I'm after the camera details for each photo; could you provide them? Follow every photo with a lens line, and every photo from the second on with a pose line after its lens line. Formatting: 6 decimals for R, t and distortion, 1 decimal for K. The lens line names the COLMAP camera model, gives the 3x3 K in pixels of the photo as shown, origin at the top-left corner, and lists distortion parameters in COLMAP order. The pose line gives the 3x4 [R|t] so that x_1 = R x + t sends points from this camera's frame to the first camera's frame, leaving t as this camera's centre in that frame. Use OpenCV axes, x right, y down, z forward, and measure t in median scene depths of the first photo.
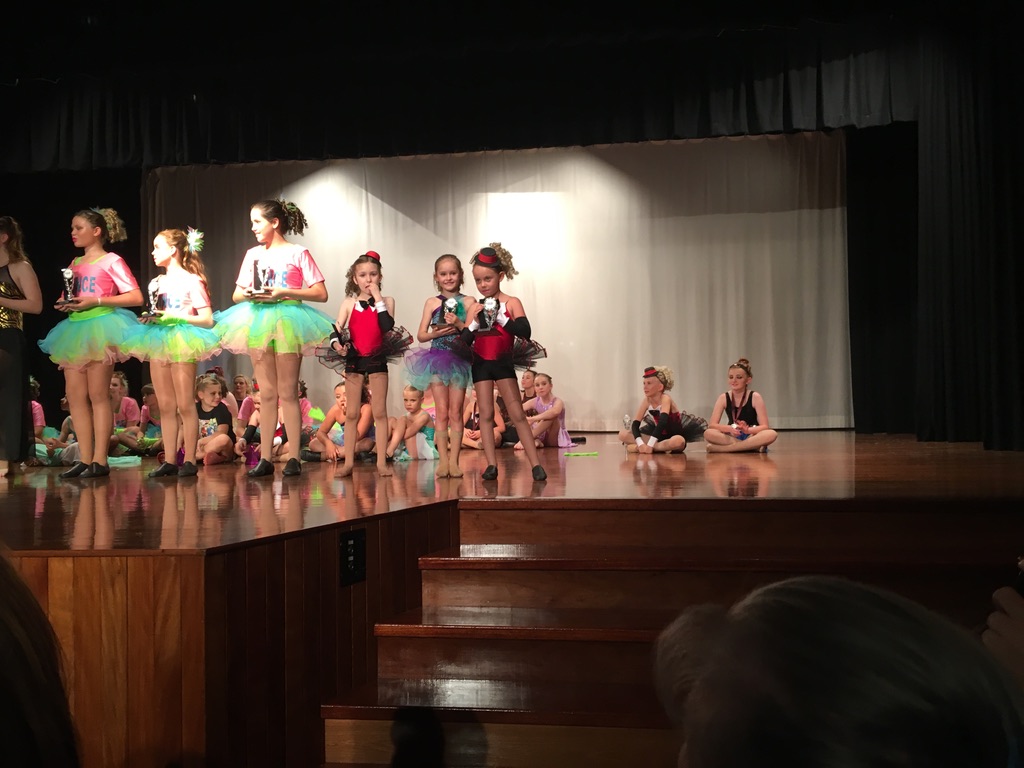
lens RADIAL K [[872.8, 0, 510.3], [0, 872.8, 371.4], [0, 0, 1]] dist [0.074447, -0.104989]
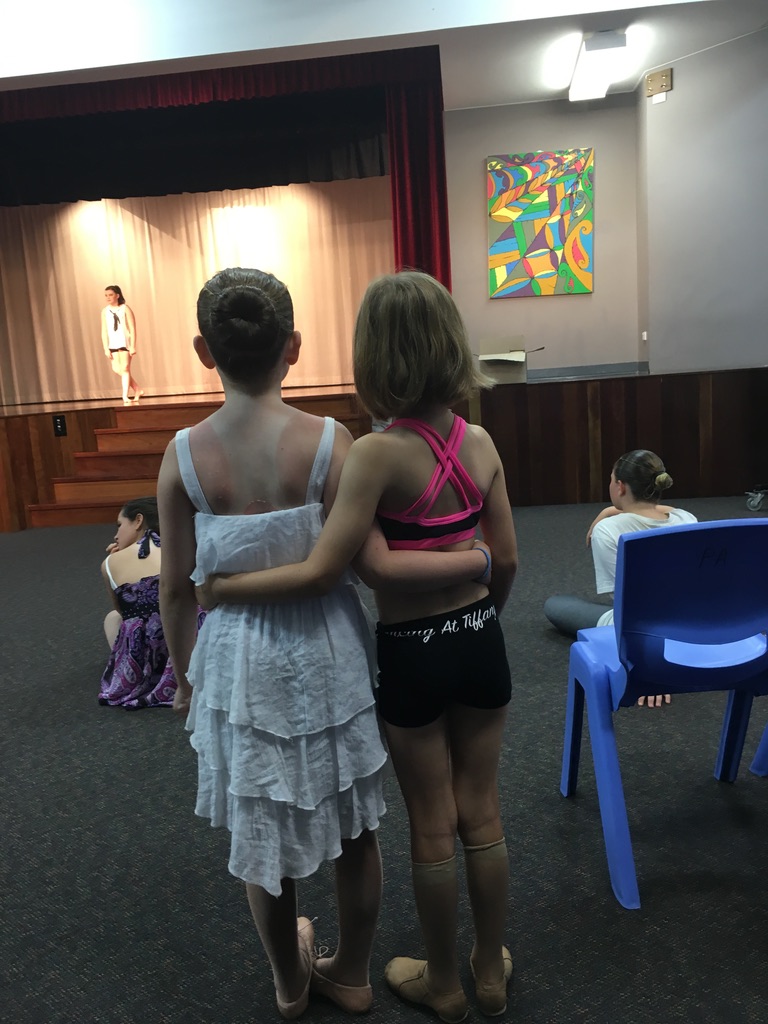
lens RADIAL K [[869.3, 0, 384.2], [0, 869.3, 499.3], [0, 0, 1]] dist [0.054378, -0.010471]
pose [[0.998641, -0.050683, 0.012167, 0.360666], [0.047518, 0.981200, 0.187055, -0.008011], [-0.021419, -0.186222, 0.982274, -0.788939]]
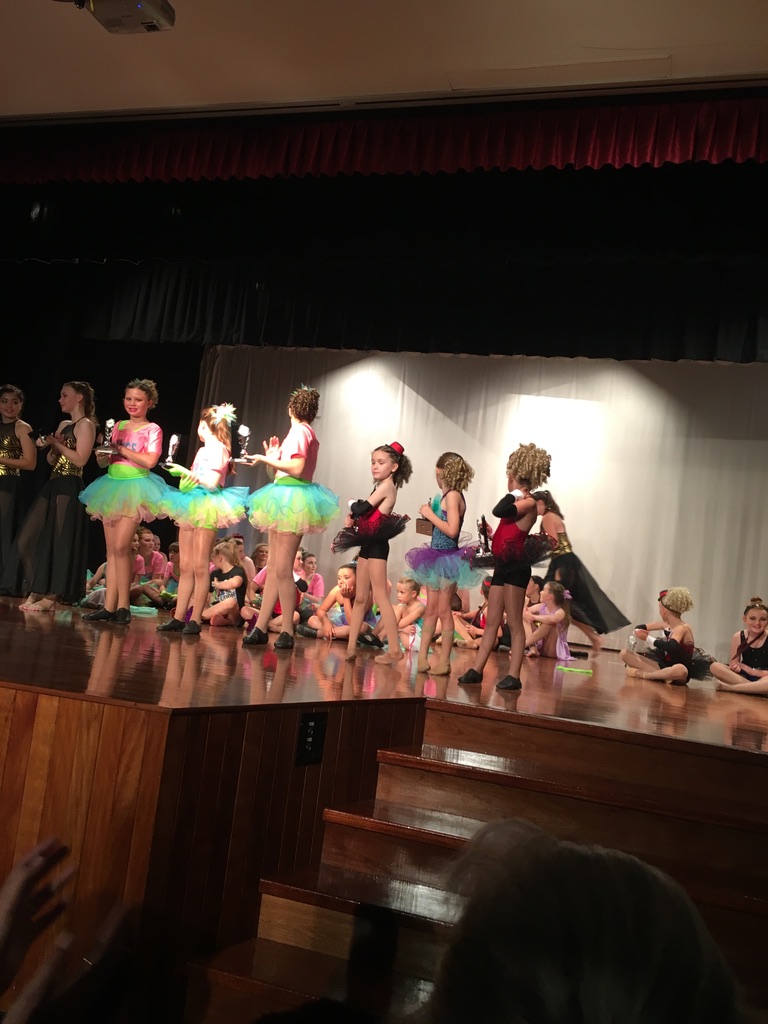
lens RADIAL K [[869.3, 0, 384.2], [0, 869.3, 499.3], [0, 0, 1]] dist [0.054378, -0.010471]
pose [[0.976535, 0.118092, -0.180094, 0.027253], [-0.130706, 0.989615, -0.059822, -0.008289], [0.171159, 0.081957, 0.981829, -0.009128]]
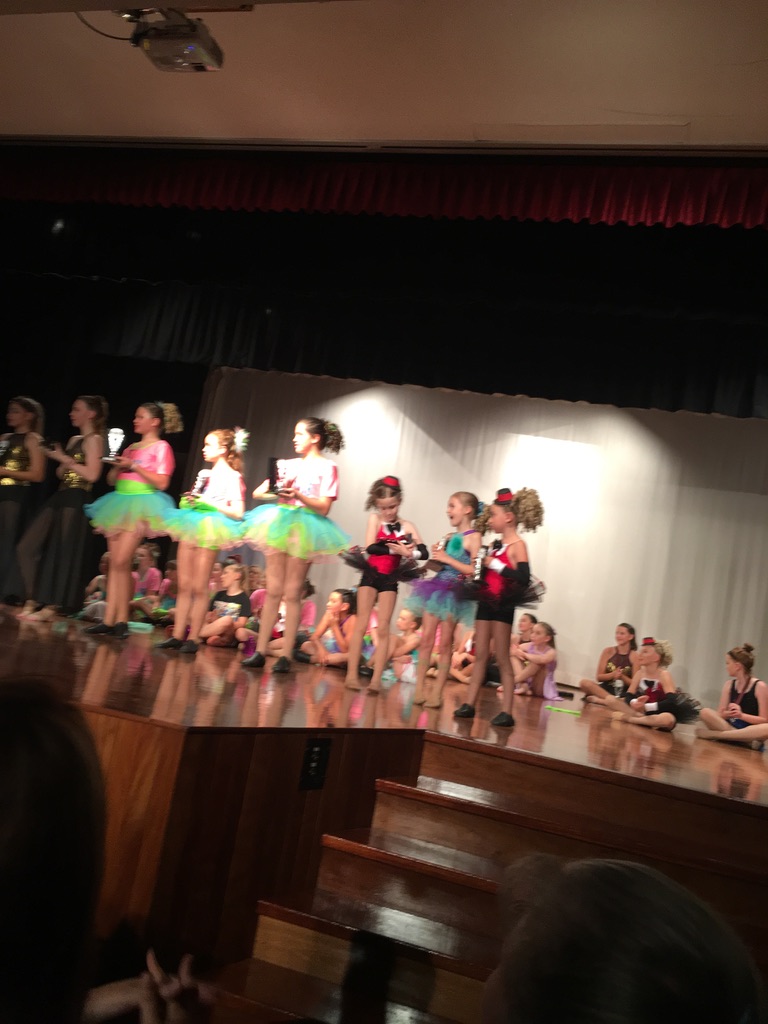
lens RADIAL K [[869.3, 0, 384.2], [0, 869.3, 499.3], [0, 0, 1]] dist [0.054378, -0.010471]
pose [[0.970560, 0.170971, -0.169654, 0.012136], [-0.188485, 0.977659, -0.093040, -0.008652], [0.149957, 0.122278, 0.981102, -0.029326]]
